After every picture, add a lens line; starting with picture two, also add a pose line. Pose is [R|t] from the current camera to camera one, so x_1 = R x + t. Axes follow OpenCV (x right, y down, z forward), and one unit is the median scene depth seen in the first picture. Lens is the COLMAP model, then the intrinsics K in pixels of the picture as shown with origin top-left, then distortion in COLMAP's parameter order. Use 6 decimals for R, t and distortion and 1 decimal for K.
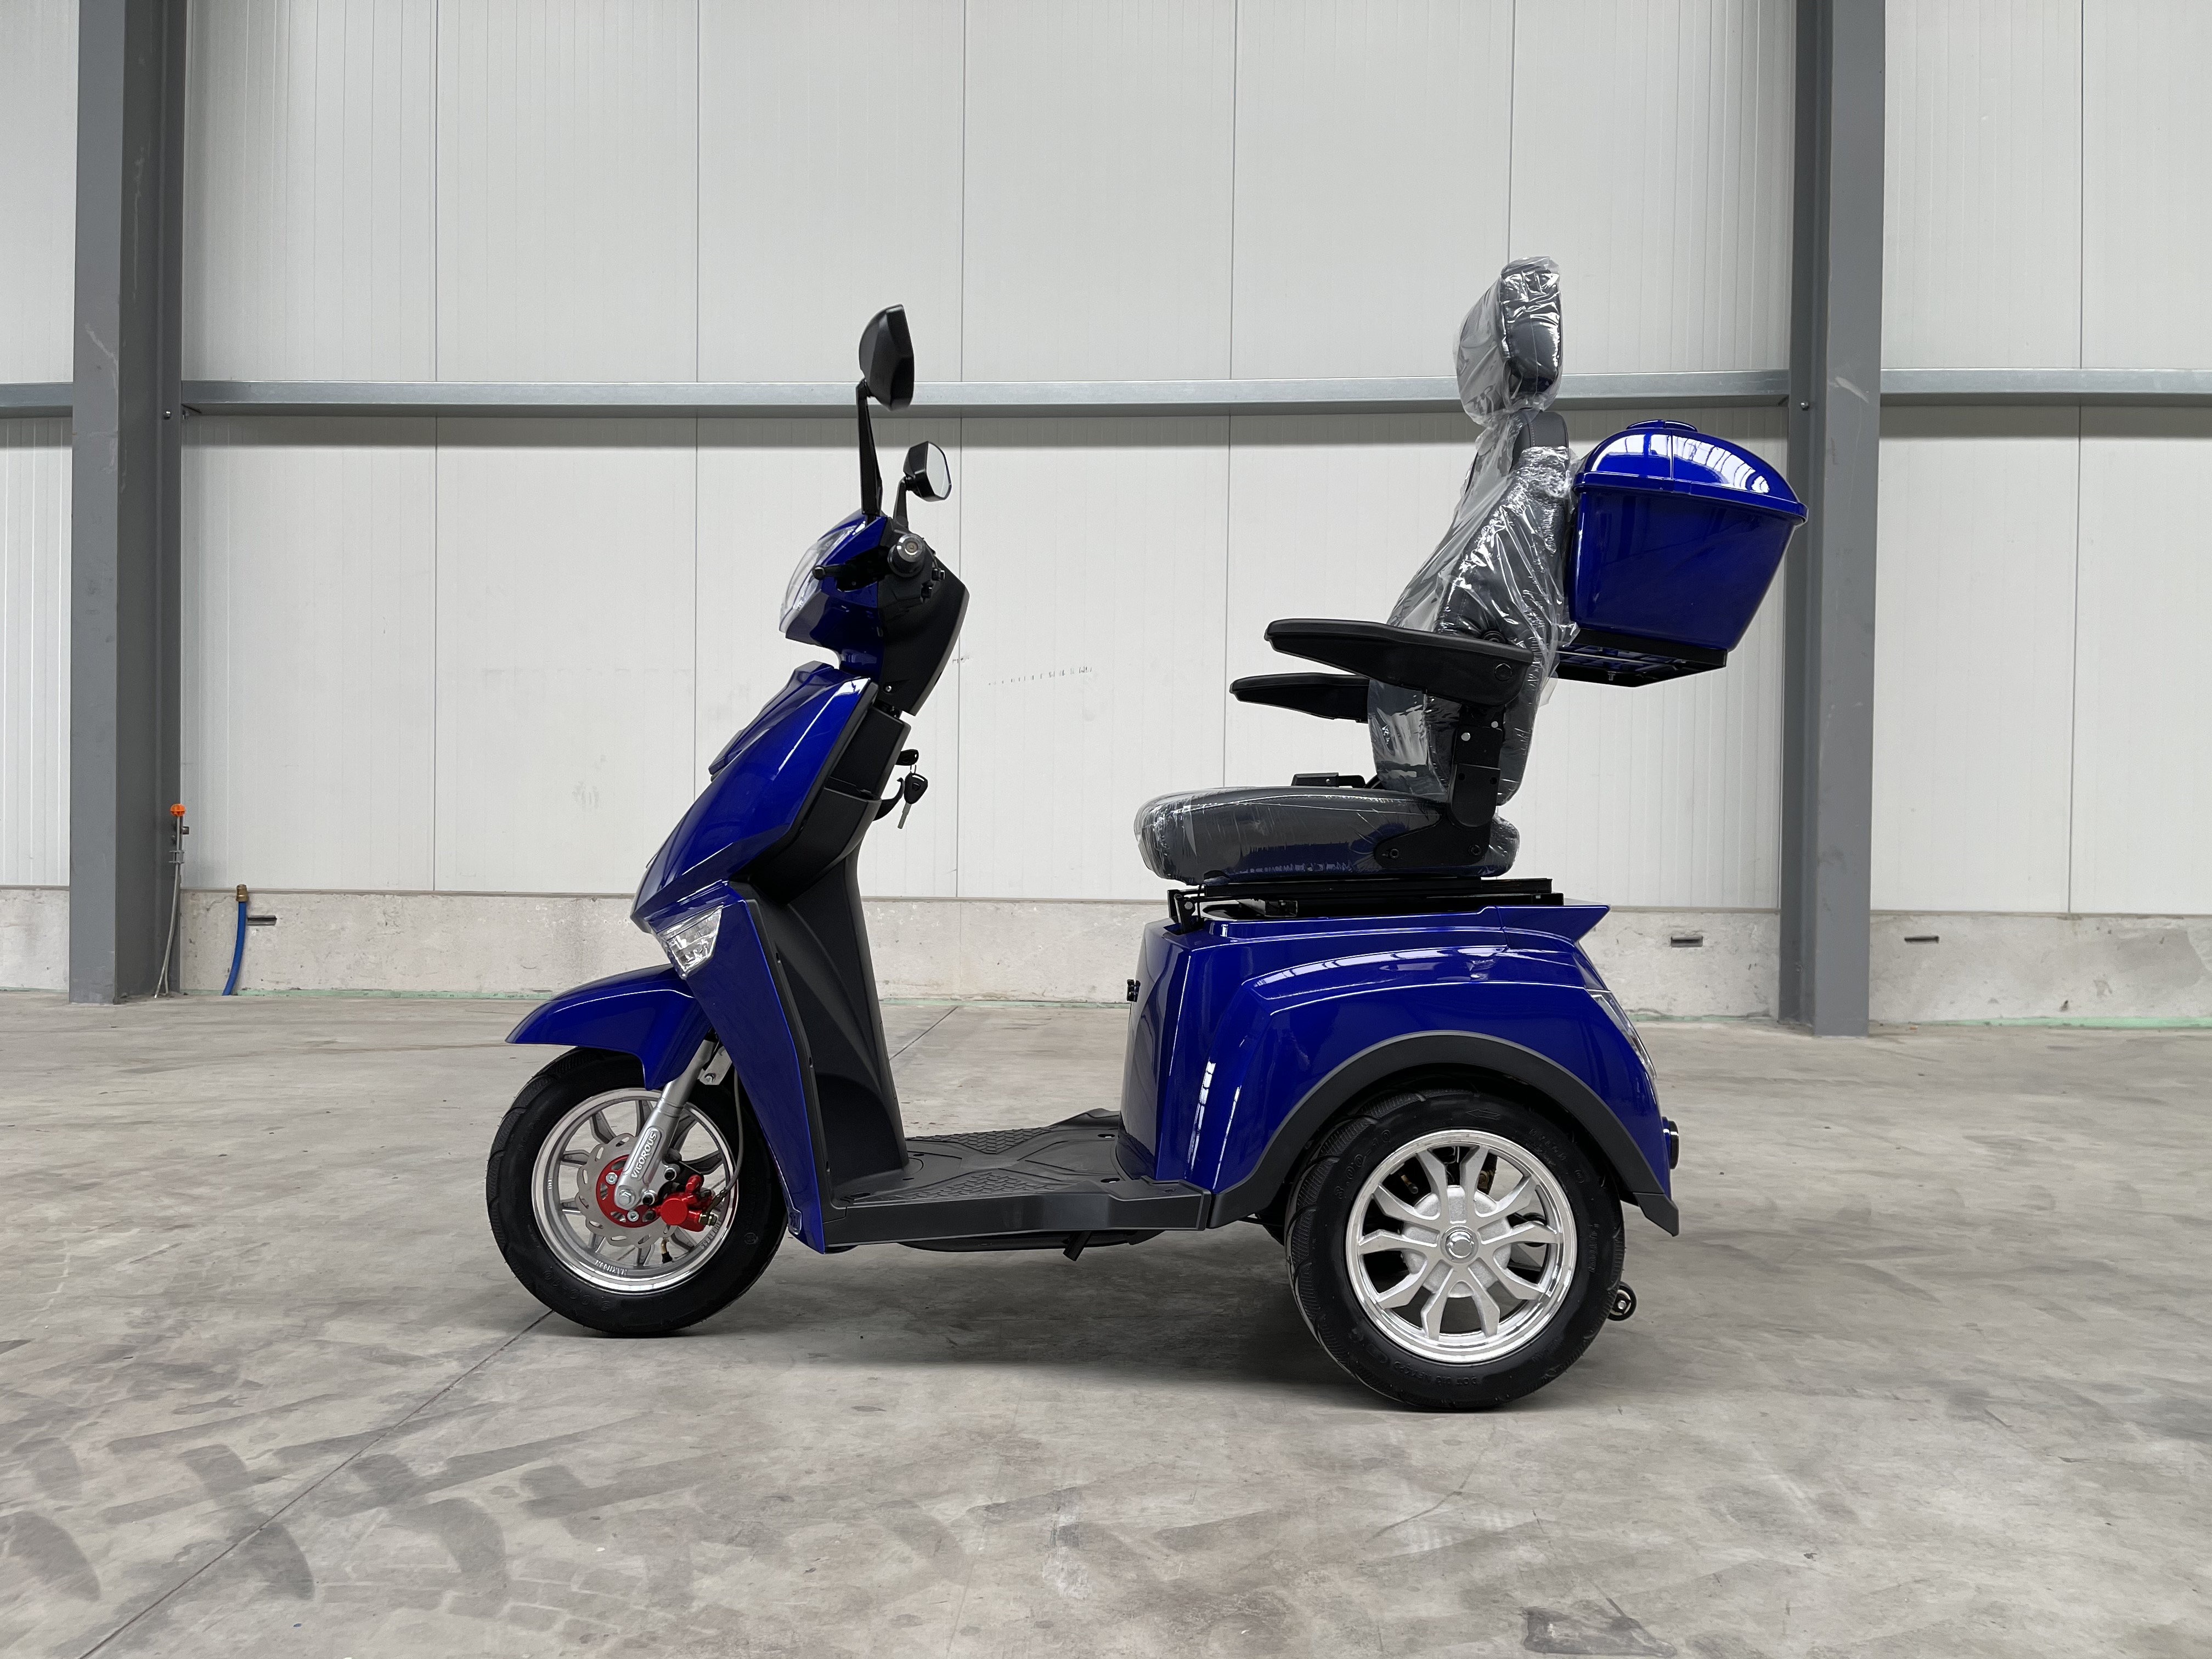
lens RADIAL K [[1668.8, 0, 1107.0], [0, 1668.8, 836.5], [0, 0, 1]] dist [0.079824, -0.106827]
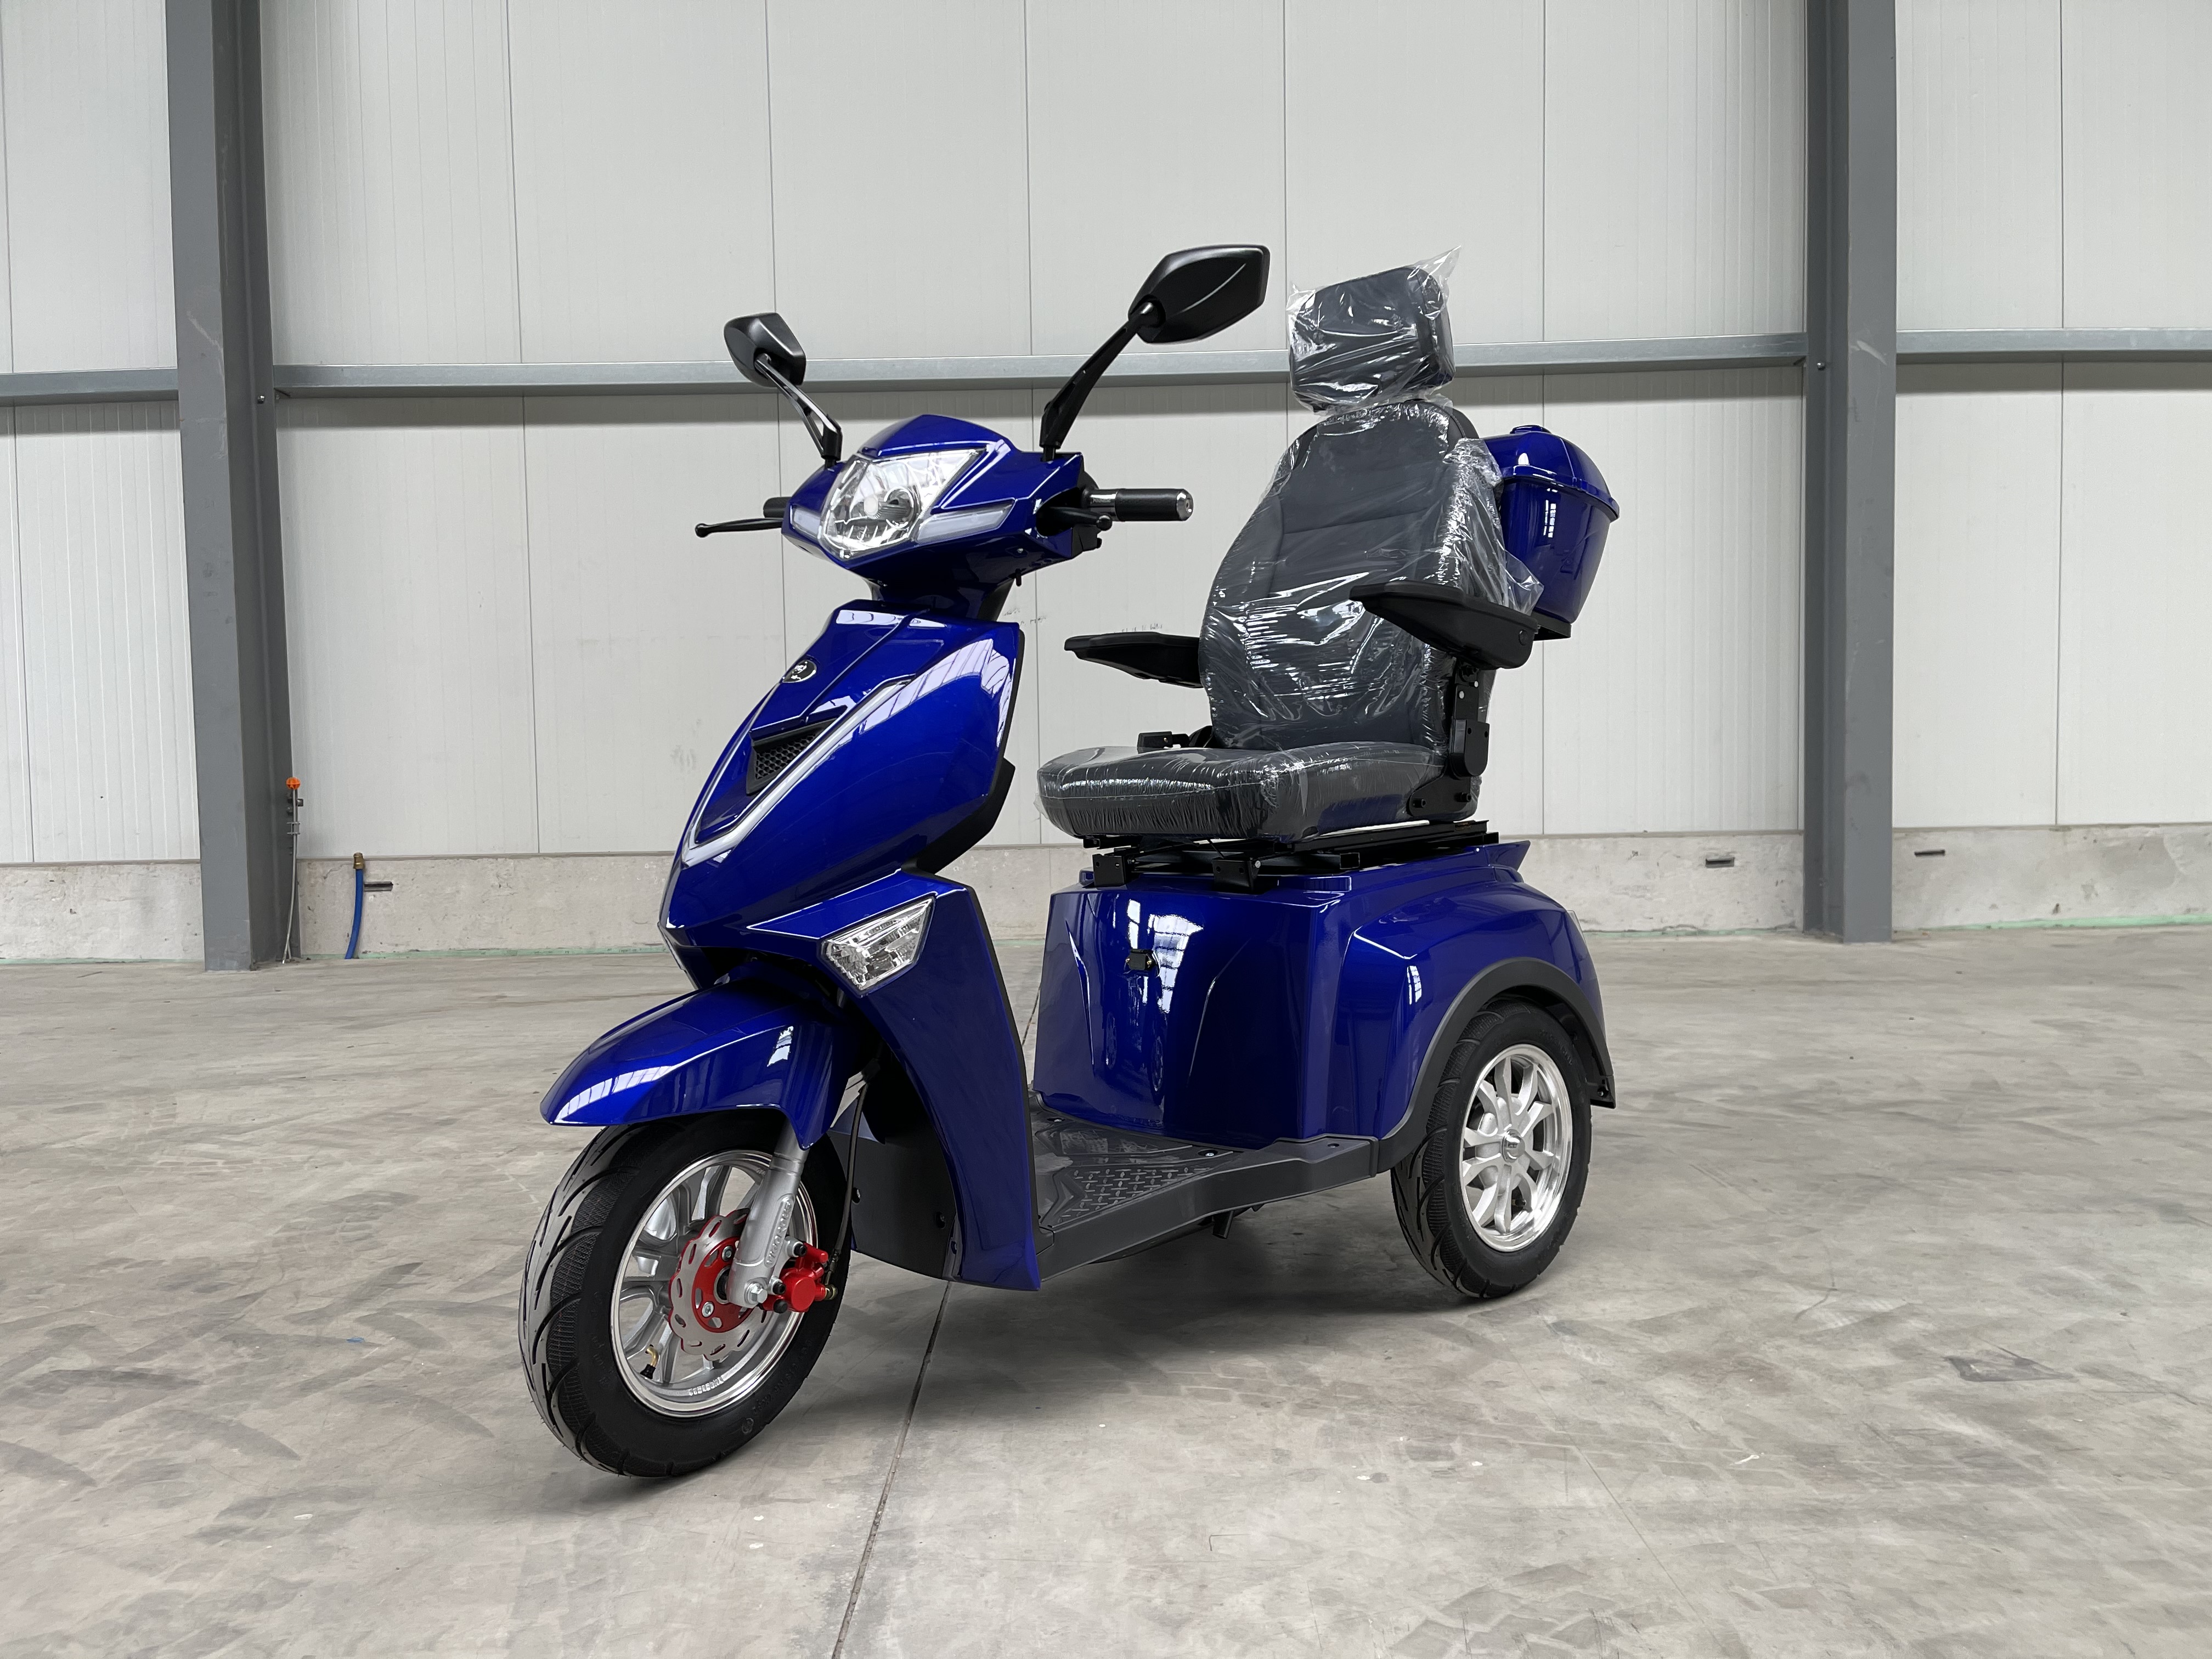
lens RADIAL K [[1668.8, 0, 1095.6], [0, 1668.8, 847.1], [0, 0, 1]] dist [0.079824, -0.106827]
pose [[0.997929, -0.032048, 0.055775, -0.122728], [0.029818, 0.998740, 0.040356, -0.003880], [-0.056998, -0.038610, 0.997627, -0.069028]]
